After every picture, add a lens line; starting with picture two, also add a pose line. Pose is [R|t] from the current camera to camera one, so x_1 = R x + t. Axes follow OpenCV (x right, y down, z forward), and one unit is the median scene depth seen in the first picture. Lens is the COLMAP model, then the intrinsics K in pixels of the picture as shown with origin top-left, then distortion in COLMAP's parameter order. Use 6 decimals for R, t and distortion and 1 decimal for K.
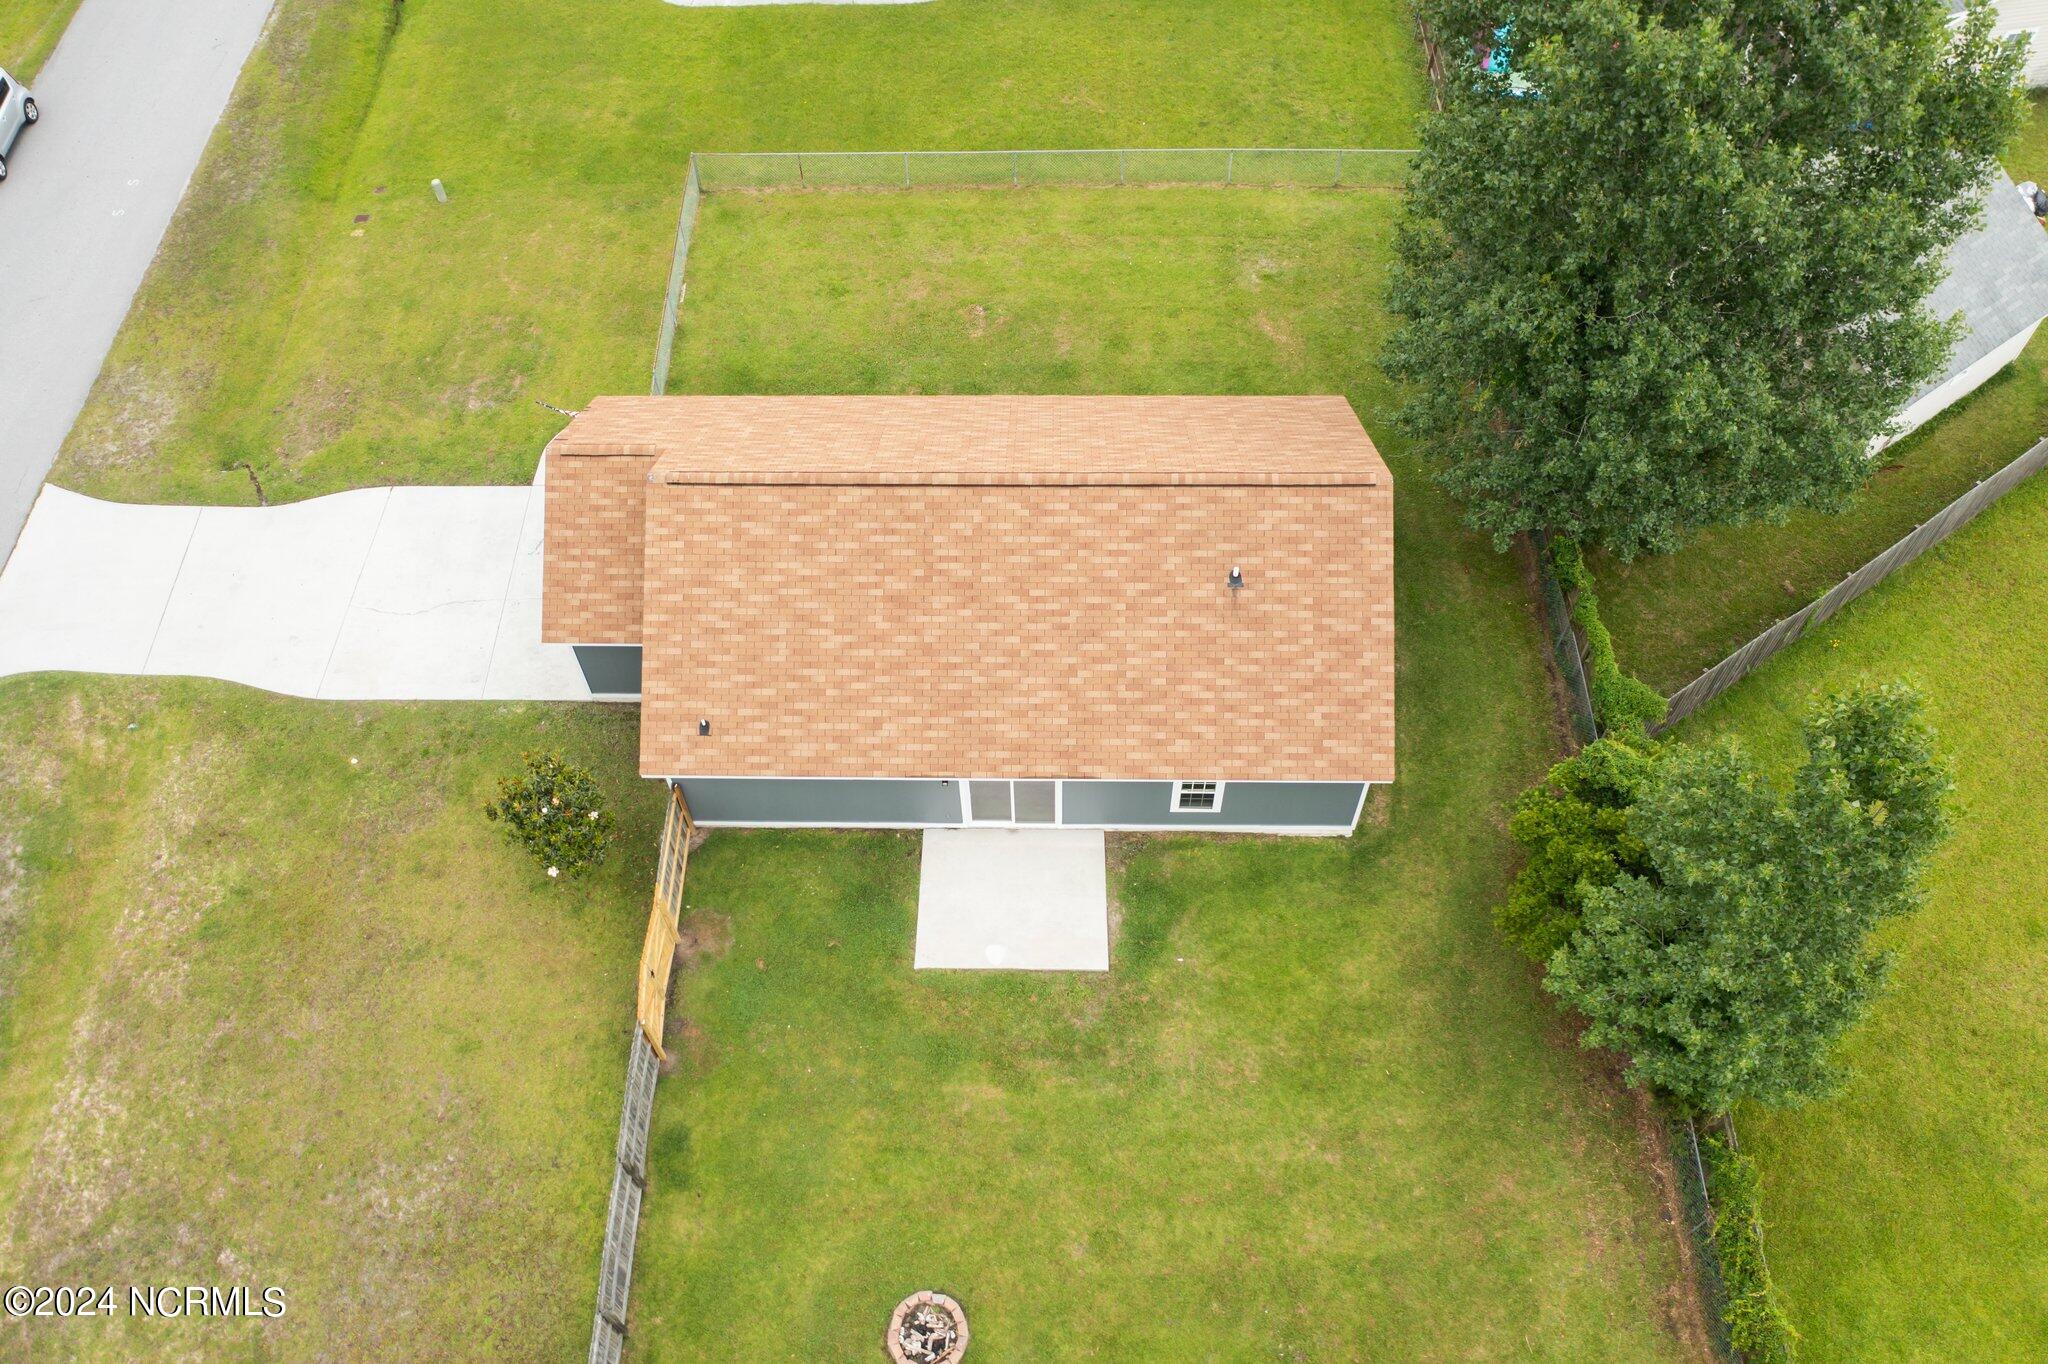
lens RADIAL K [[1616.3, 0, 1013.4], [0, 1616.3, 688.4], [0, 0, 1]] dist [-0.024667, 0.012019]
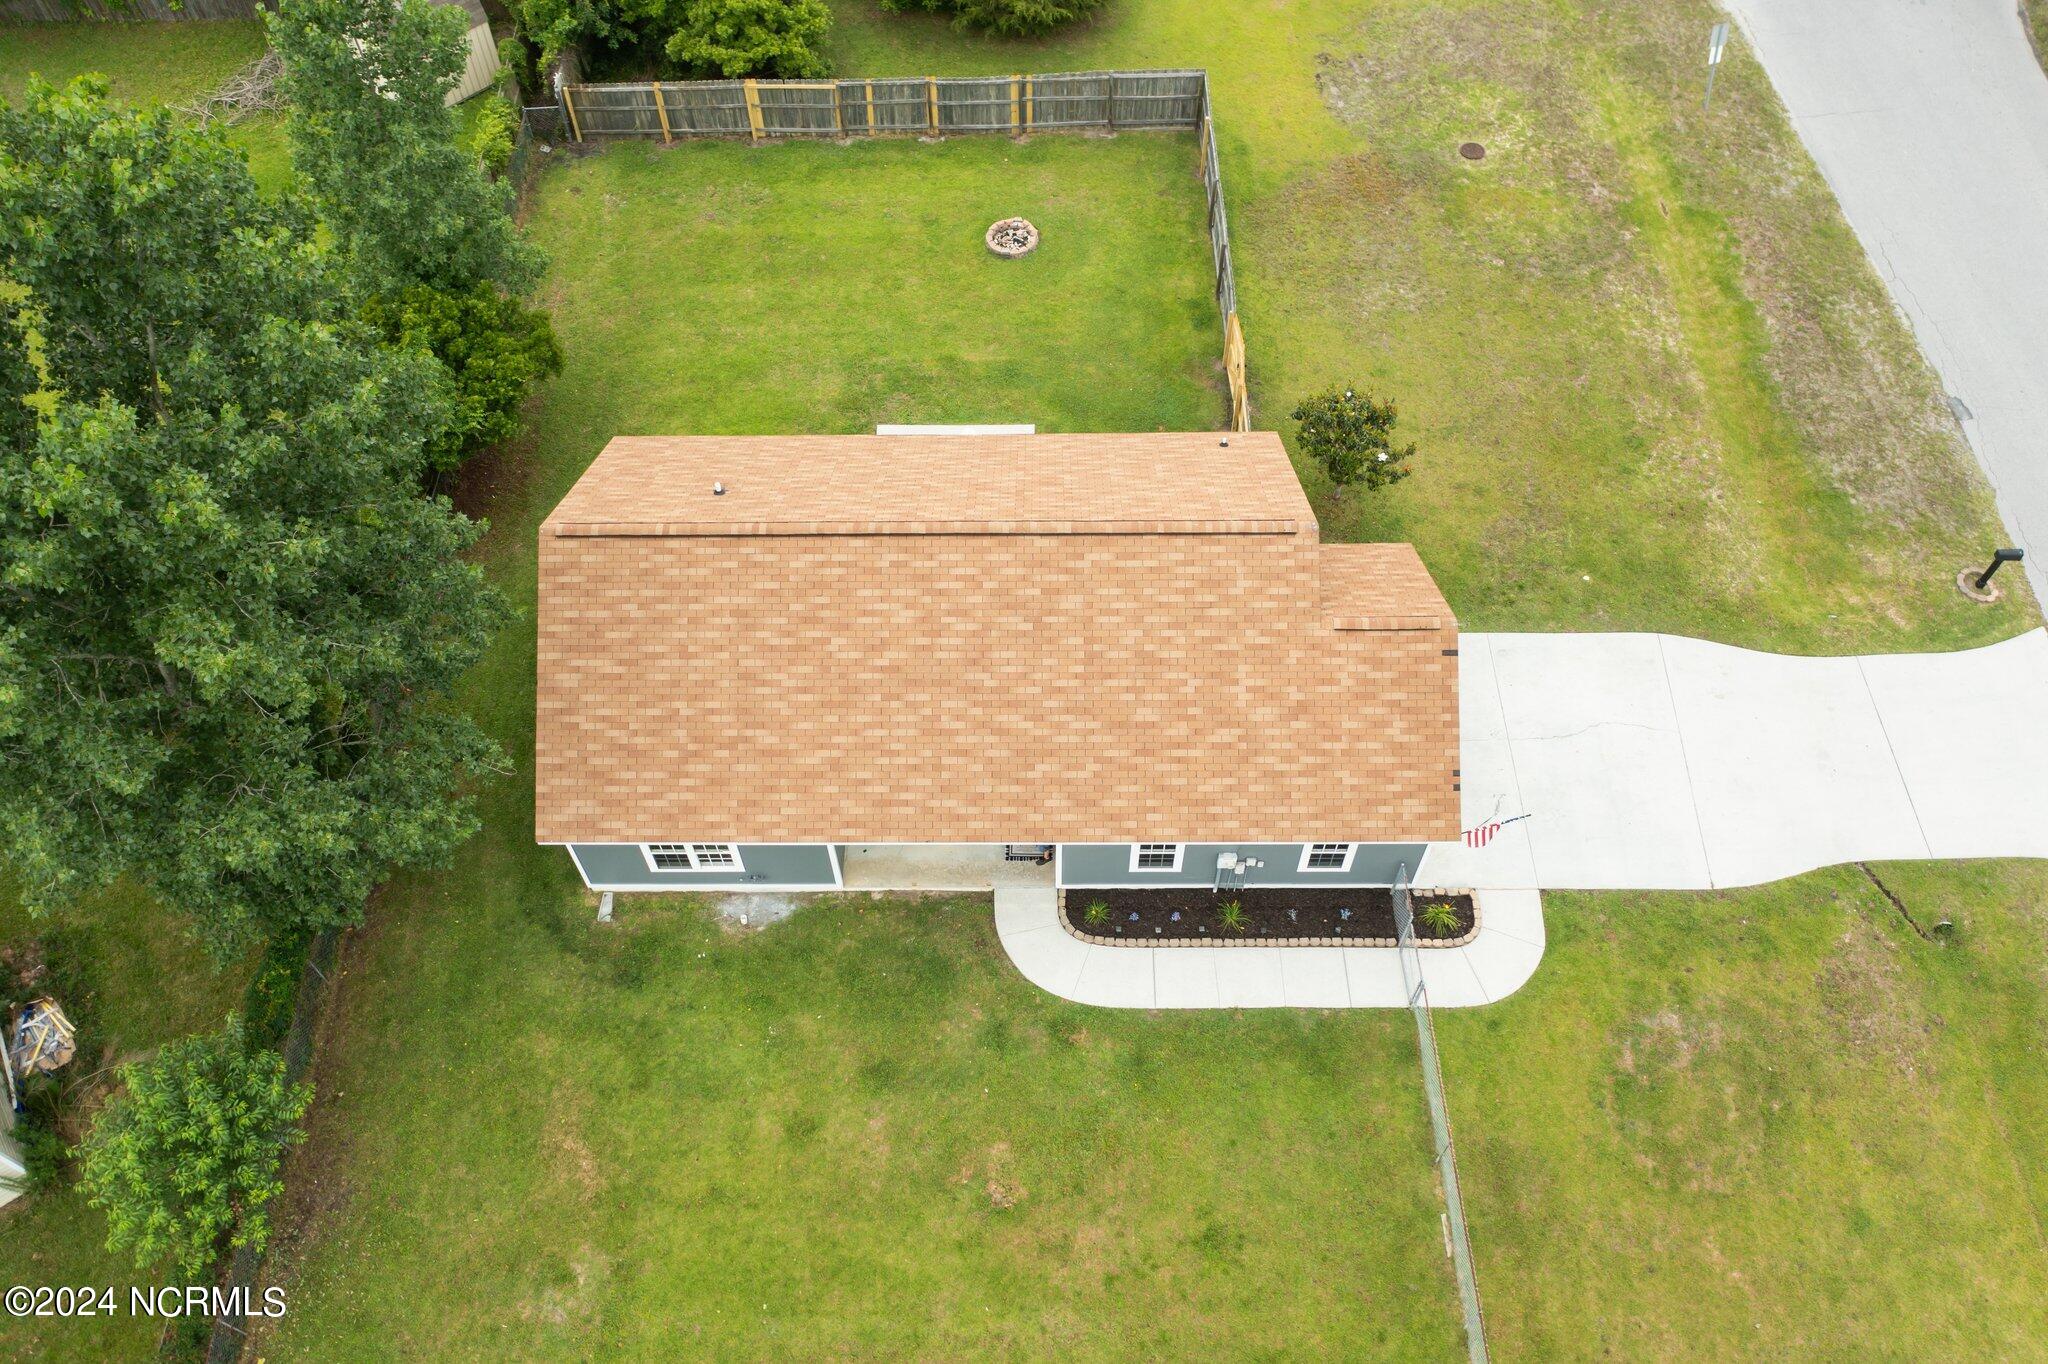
lens RADIAL K [[1616.3, 0, 1004.1], [0, 1616.3, 691.5], [0, 0, 1]] dist [-0.024667, 0.012019]
pose [[-0.999128, 0.030928, 0.028056, -0.066120], [0.014417, -0.375081, 0.926880, -1.034692], [0.039190, 0.926476, 0.374308, 0.721761]]
